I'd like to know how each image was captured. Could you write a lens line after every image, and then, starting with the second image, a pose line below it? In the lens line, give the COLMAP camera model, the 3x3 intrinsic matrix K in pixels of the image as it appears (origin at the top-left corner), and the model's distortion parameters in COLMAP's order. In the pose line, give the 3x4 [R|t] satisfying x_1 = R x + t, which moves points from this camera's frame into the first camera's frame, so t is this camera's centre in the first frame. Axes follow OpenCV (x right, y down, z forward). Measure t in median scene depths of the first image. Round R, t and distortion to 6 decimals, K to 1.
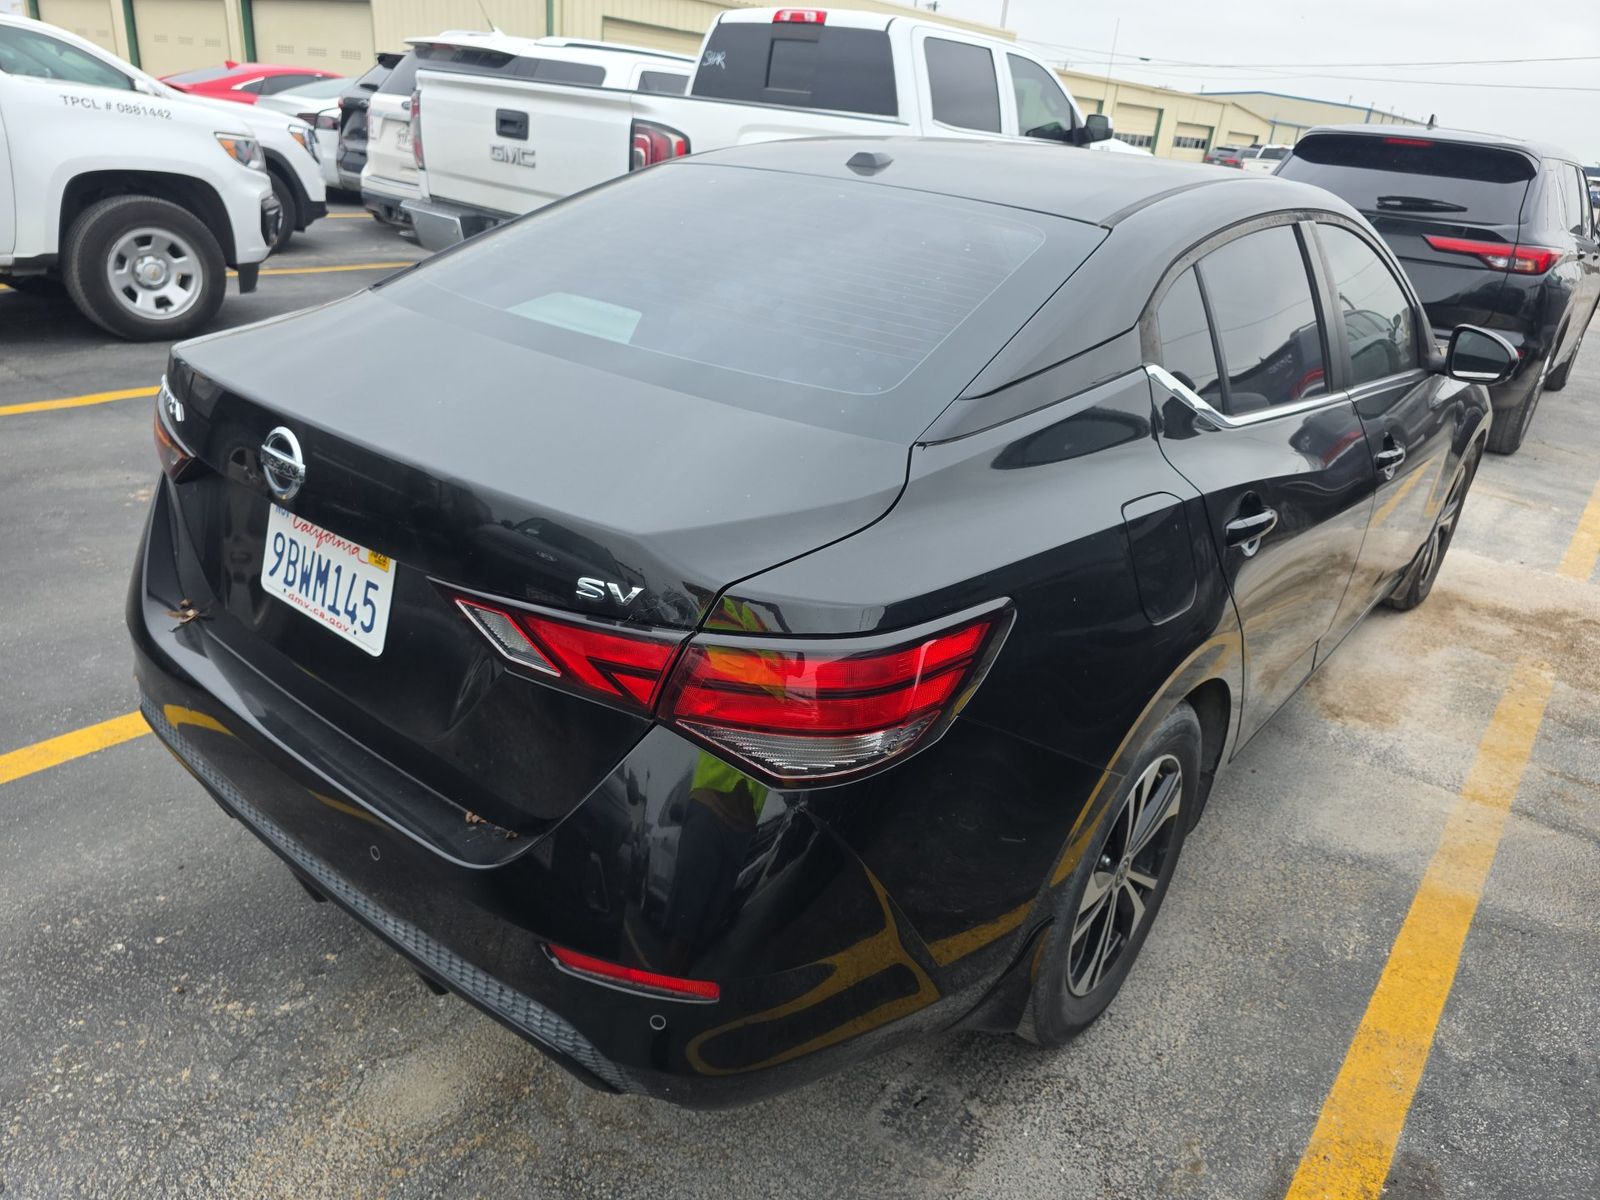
lens RADIAL K [[1069.8, 0, 820.1], [0, 1069.8, 588.5], [0, 0, 1]] dist [0.048694, -0.047261]
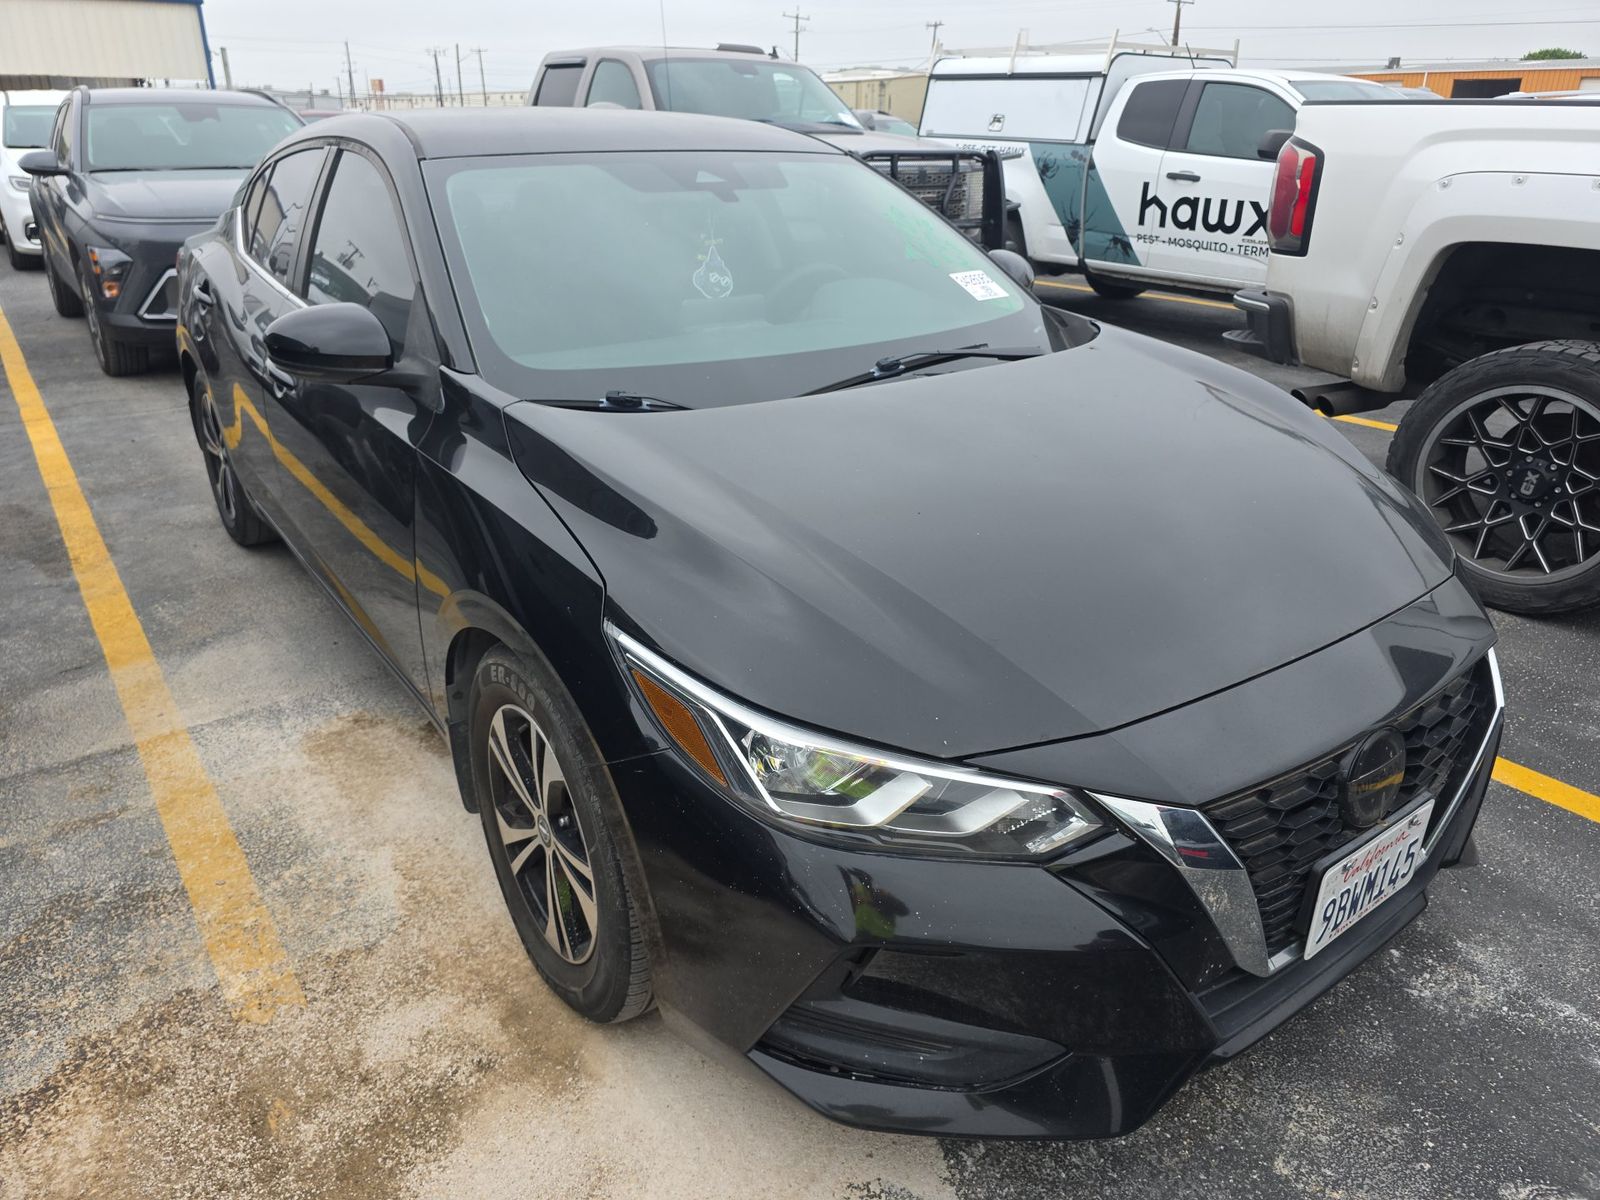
lens RADIAL K [[1060.7, 0, 824.2], [0, 1060.7, 591.2], [0, 0, 1]] dist [0.049160, -0.049676]
pose [[-0.241926, 0.311344, -0.918987, 1.740556], [-0.413608, 0.823671, 0.387936, -0.704816], [0.877724, 0.473952, -0.070493, 2.021848]]
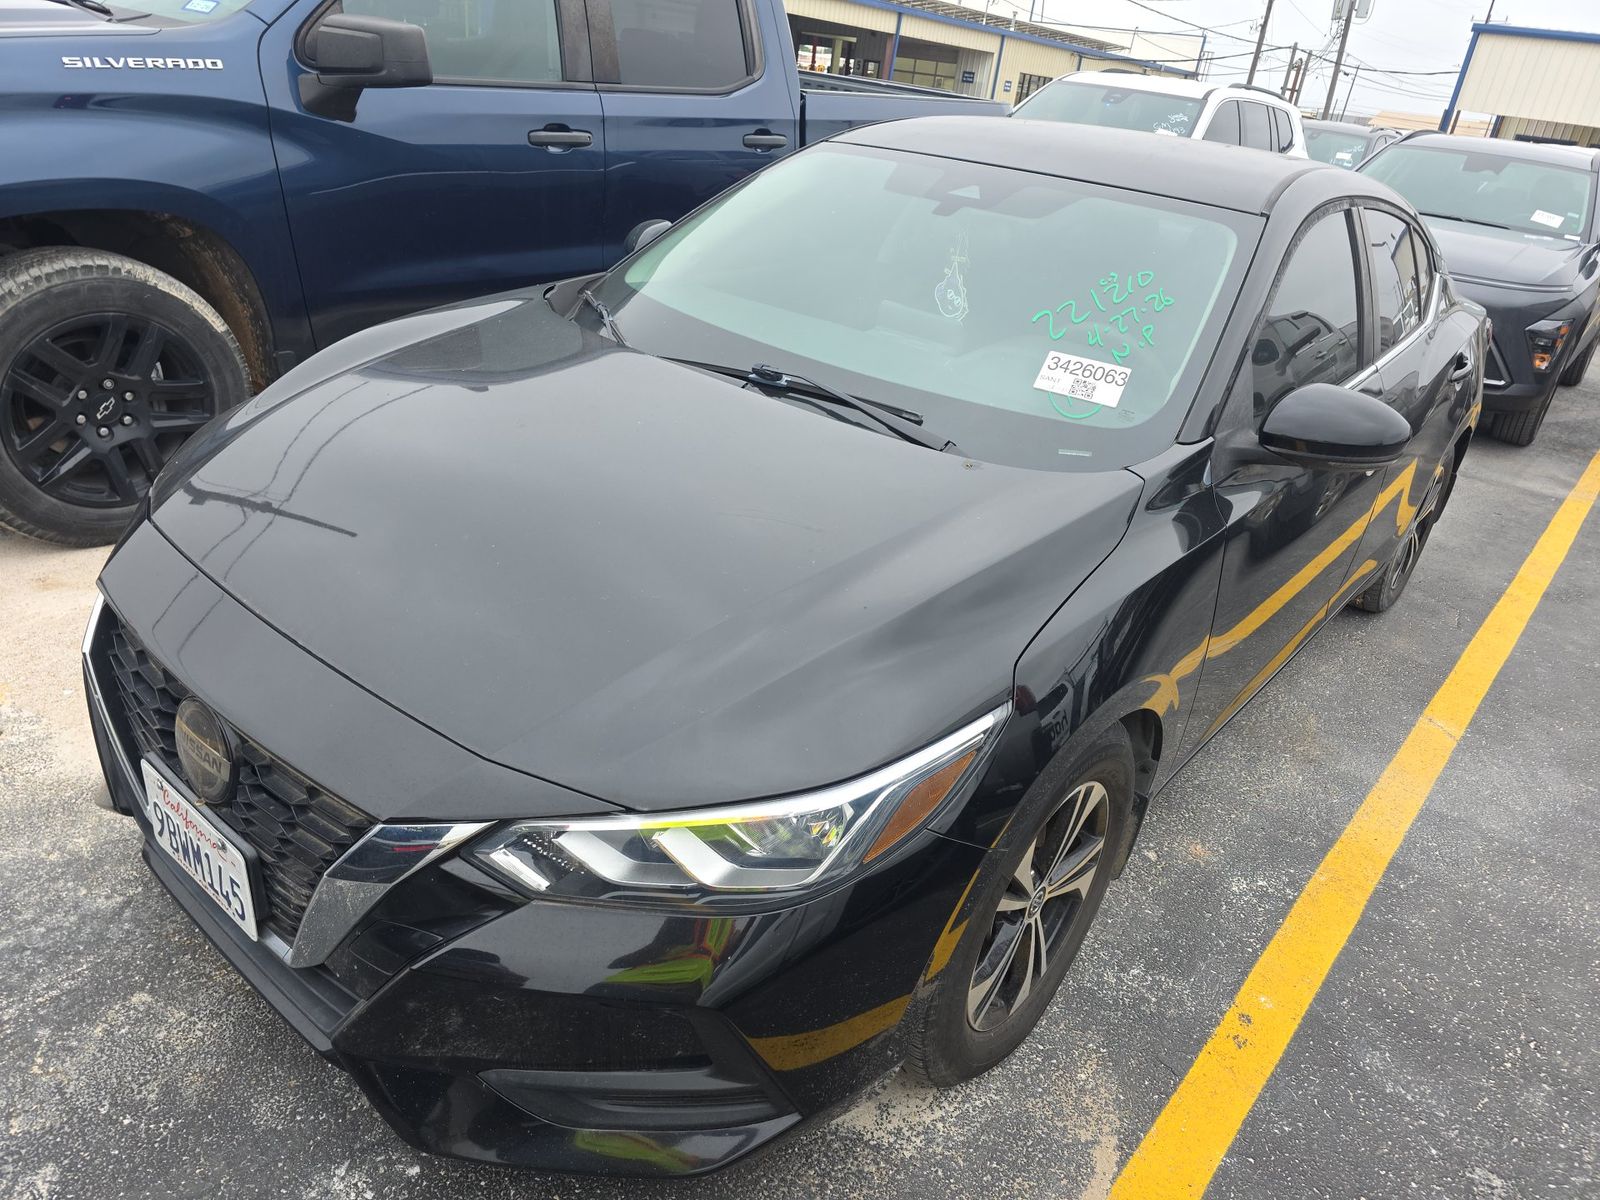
lens RADIAL K [[1063.8, 0, 800.0], [0, 1063.8, 600.0], [0, 0, 1]] dist [0.037778, -0.043805]
pose [[-0.980690, -0.173226, -0.090773, 0.687974], [-0.180721, 0.625309, 0.759163, -1.157891], [-0.074746, 0.760908, -0.644540, 2.728980]]
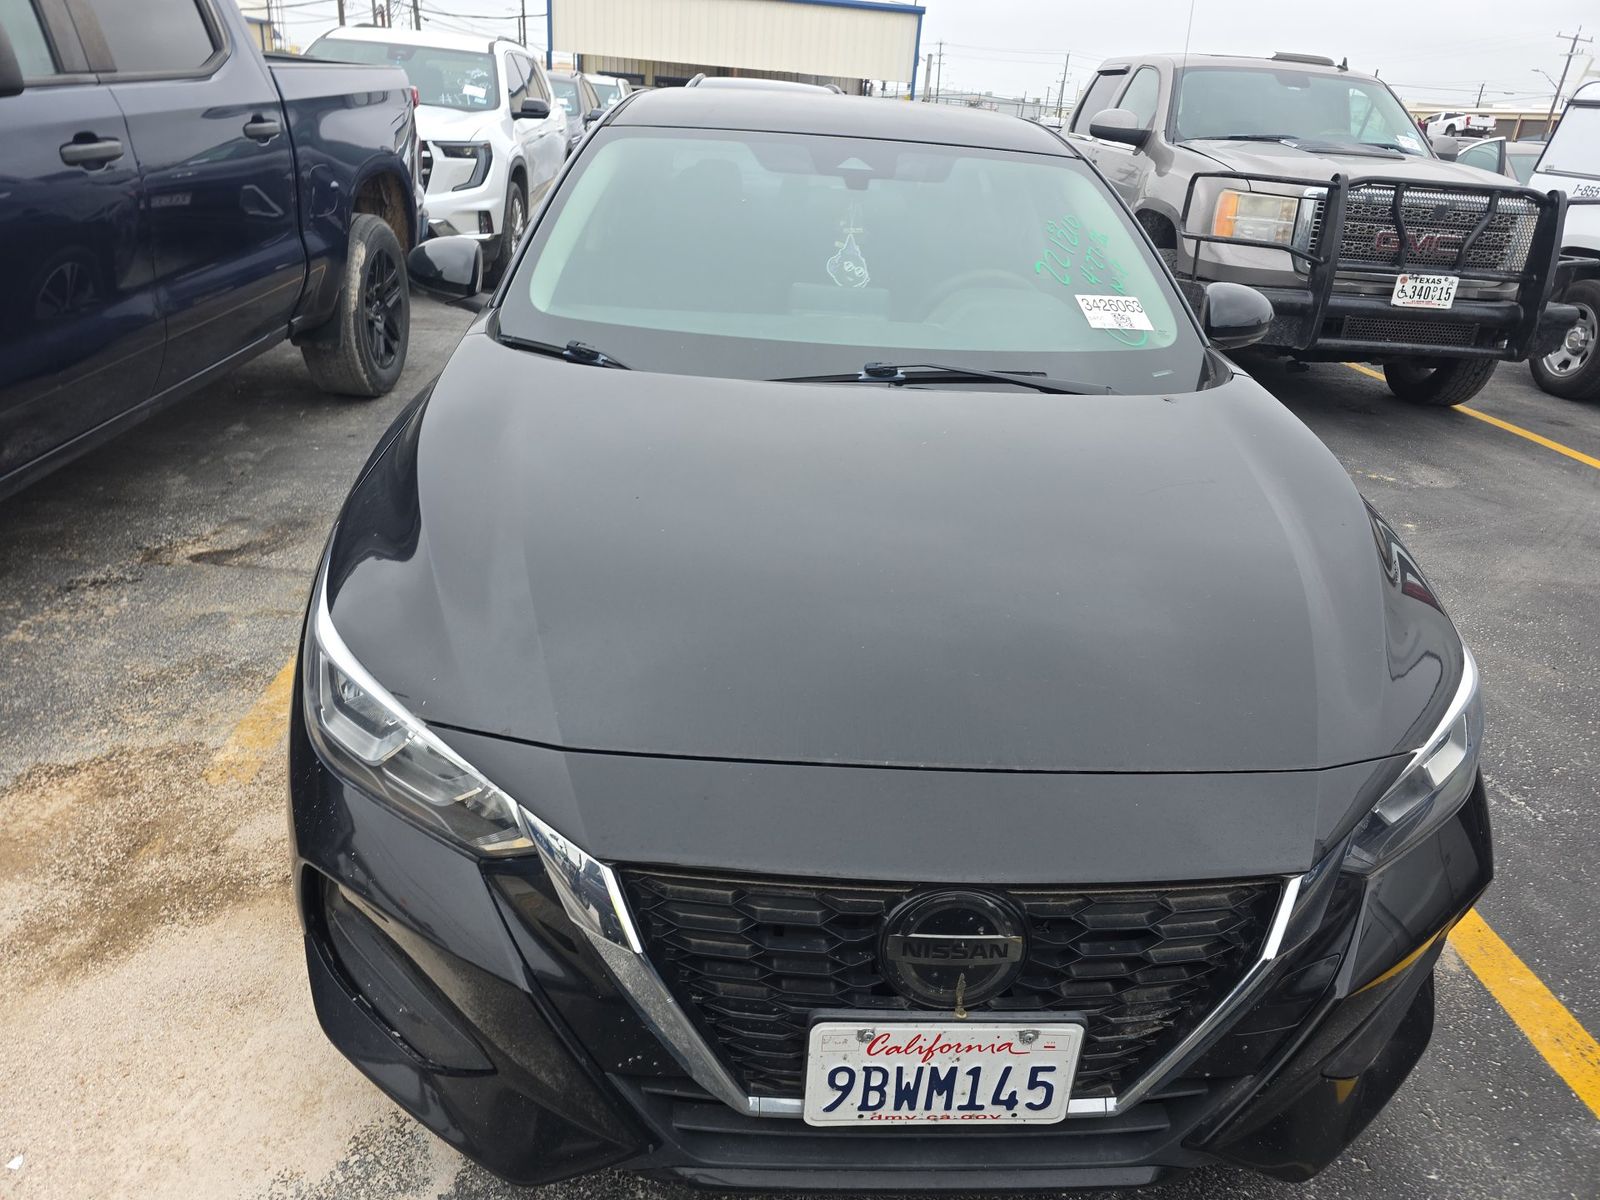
lens RADIAL K [[1069.8, 0, 820.1], [0, 1069.8, 588.5], [0, 0, 1]] dist [0.048694, -0.047261]
pose [[-0.720820, 0.158909, -0.674660, 1.416524], [-0.387330, 0.714850, 0.582207, -0.920802], [0.574799, 0.680982, -0.453728, 2.458798]]
